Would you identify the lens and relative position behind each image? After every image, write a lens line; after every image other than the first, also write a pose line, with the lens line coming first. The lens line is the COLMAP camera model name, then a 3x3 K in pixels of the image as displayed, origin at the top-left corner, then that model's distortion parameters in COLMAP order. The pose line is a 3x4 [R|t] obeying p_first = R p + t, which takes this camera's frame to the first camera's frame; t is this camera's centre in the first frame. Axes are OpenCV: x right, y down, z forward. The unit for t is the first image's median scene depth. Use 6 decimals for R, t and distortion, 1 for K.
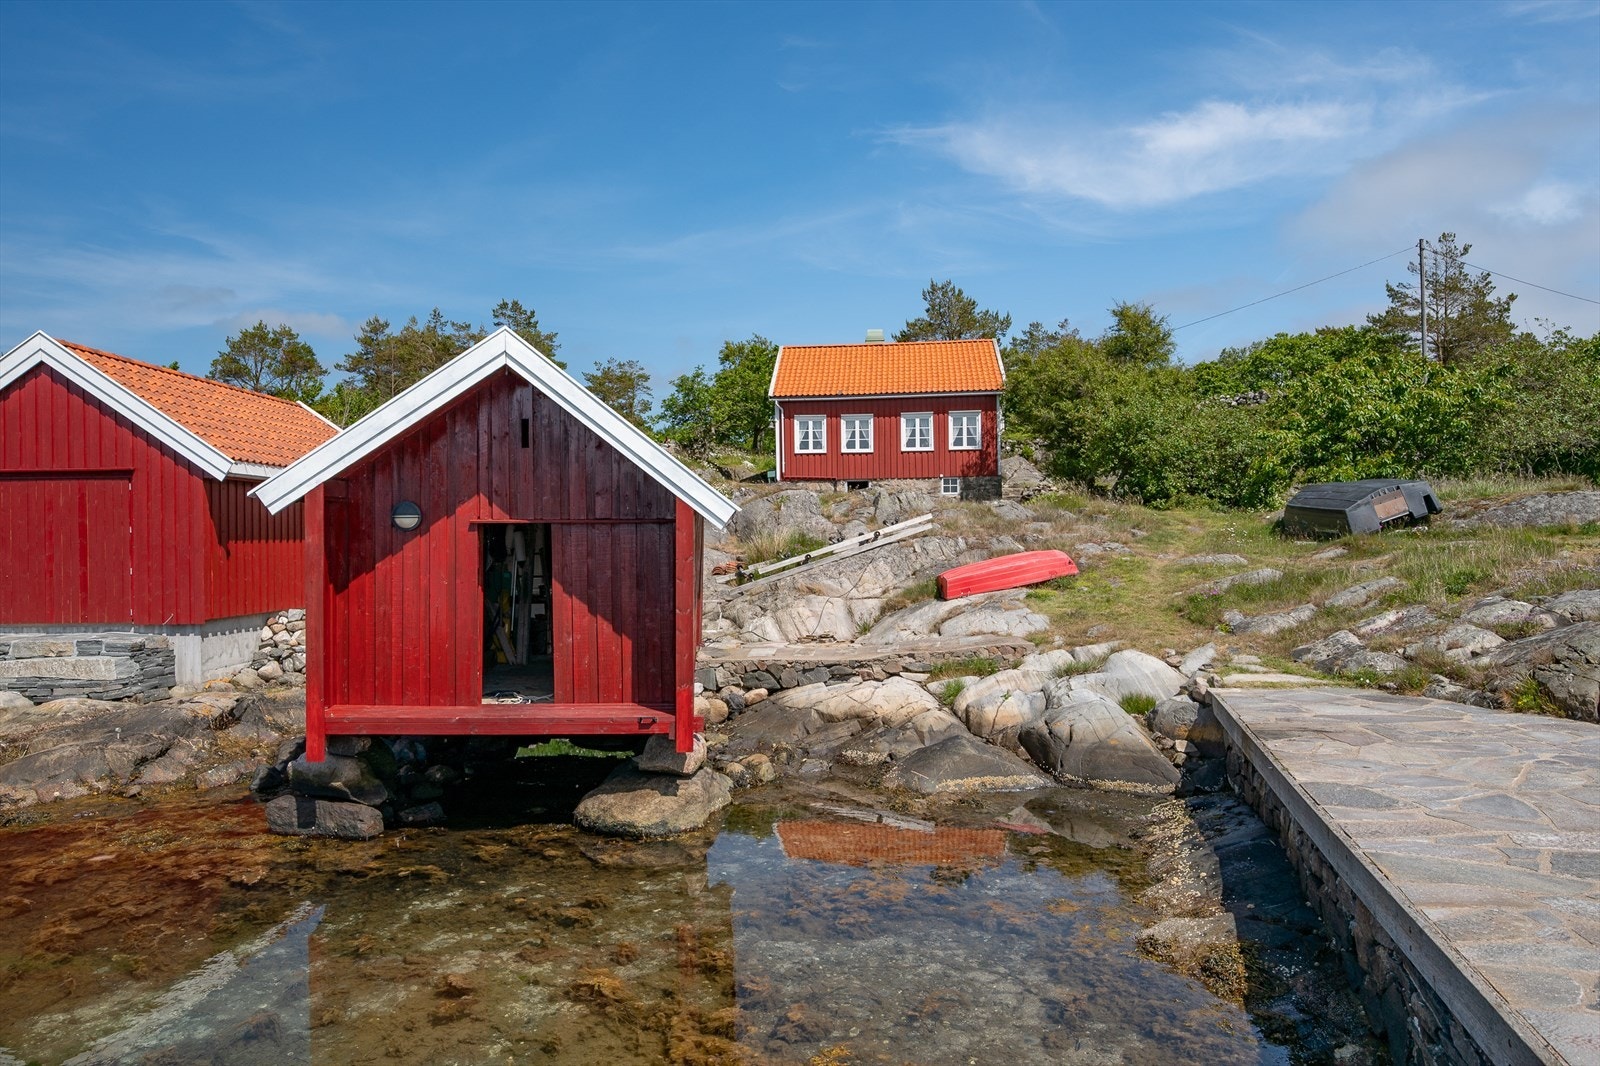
lens RADIAL K [[1122.3, 0, 807.6], [0, 1122.3, 511.3], [0, 0, 1]] dist [0.069734, -0.064313]
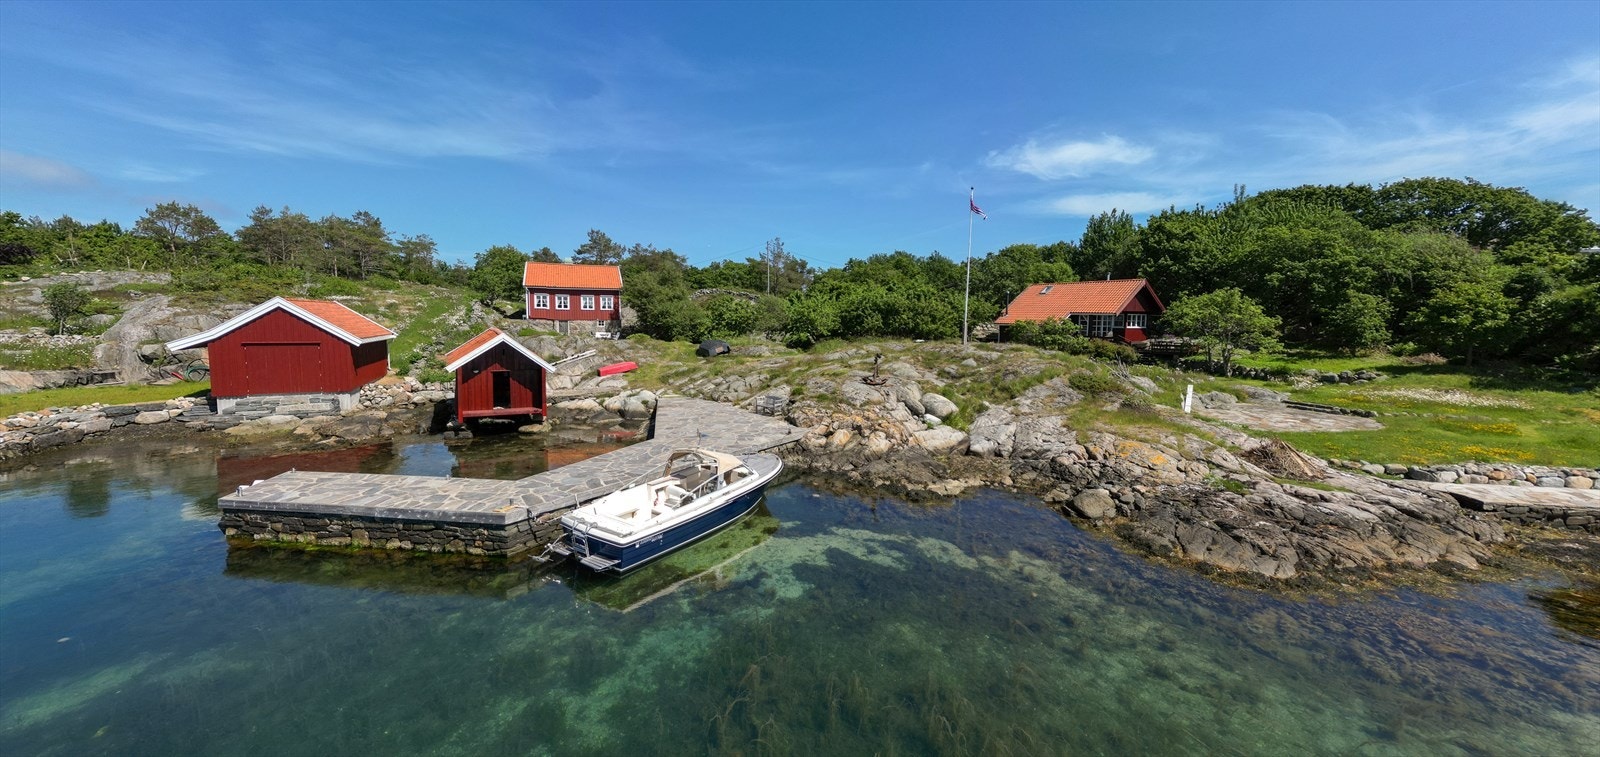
lens RADIAL K [[525.2, 0, 806.2], [0, 525.2, 385.0], [0, 0, 1]] dist [0.020602, -0.019228]
pose [[0.881112, -0.033663, 0.471708, -0.094294], [-0.033011, 0.990652, 0.132358, -0.139638], [-0.471755, -0.132194, 0.871764, -0.799528]]
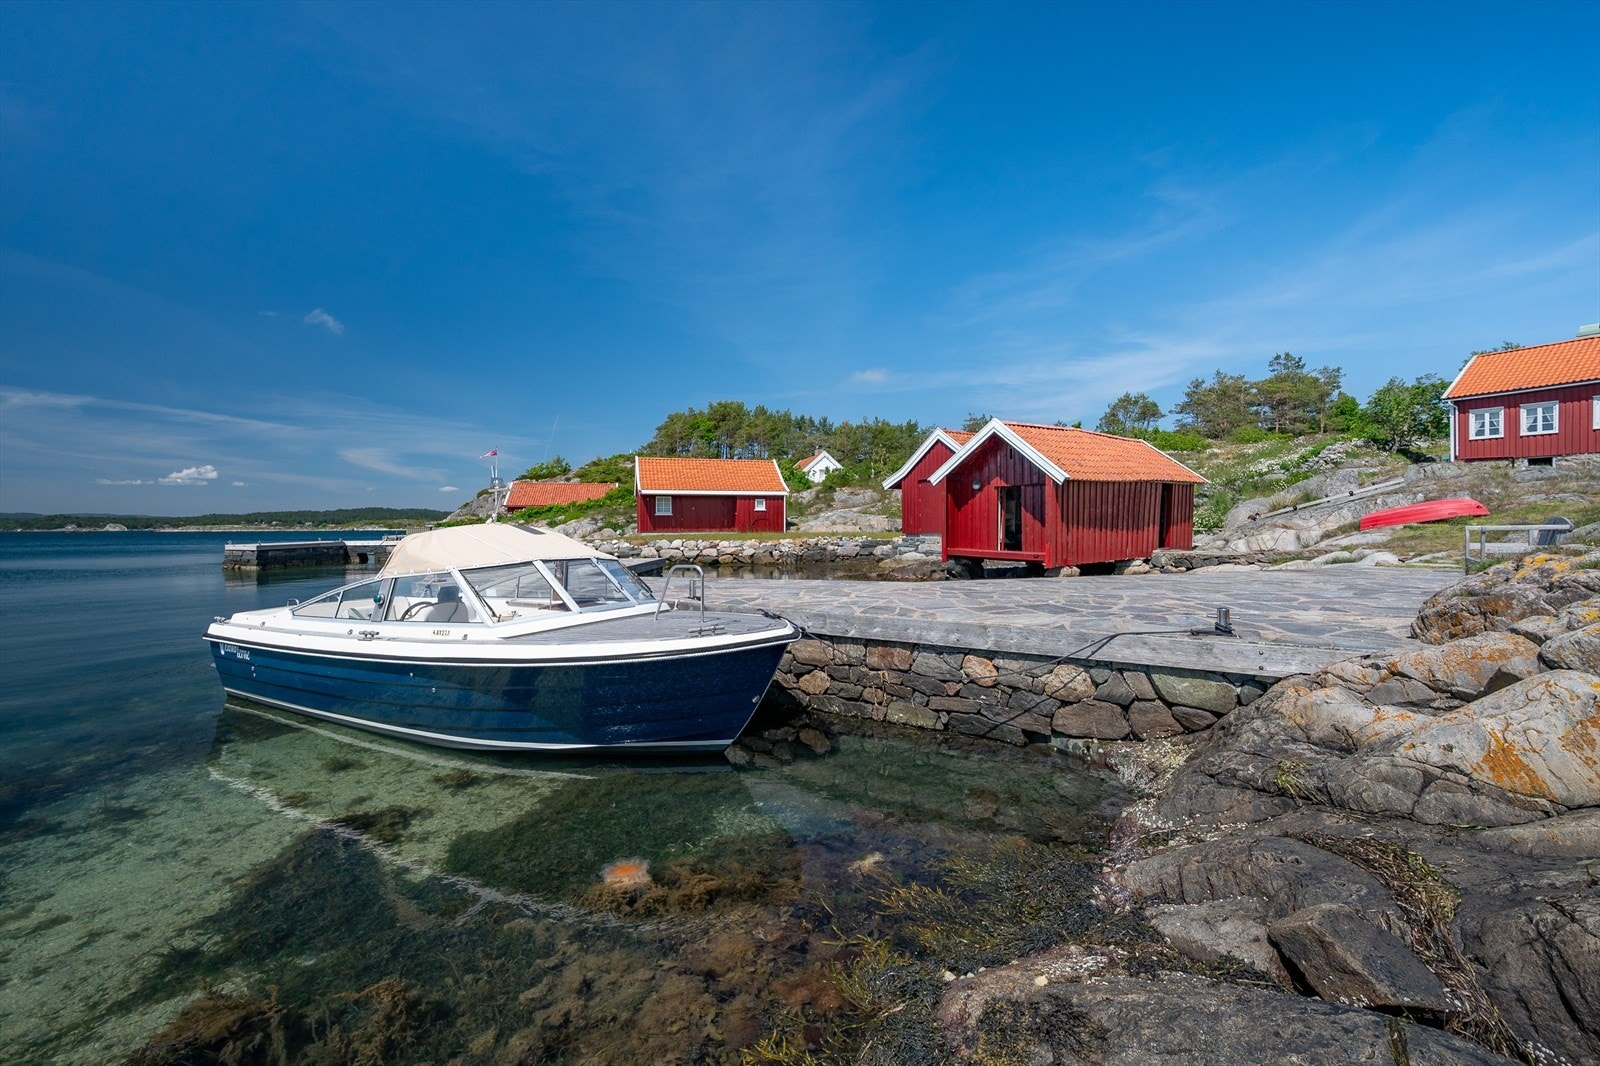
lens RADIAL K [[1122.3, 0, 807.6], [0, 1122.3, 511.3], [0, 0, 1]] dist [0.069734, -0.064313]
pose [[0.533508, -0.028232, -0.845324, 1.614479], [0.015921, 0.999601, -0.023336, 0.114719], [0.845645, -0.001009, 0.533744, -0.800432]]
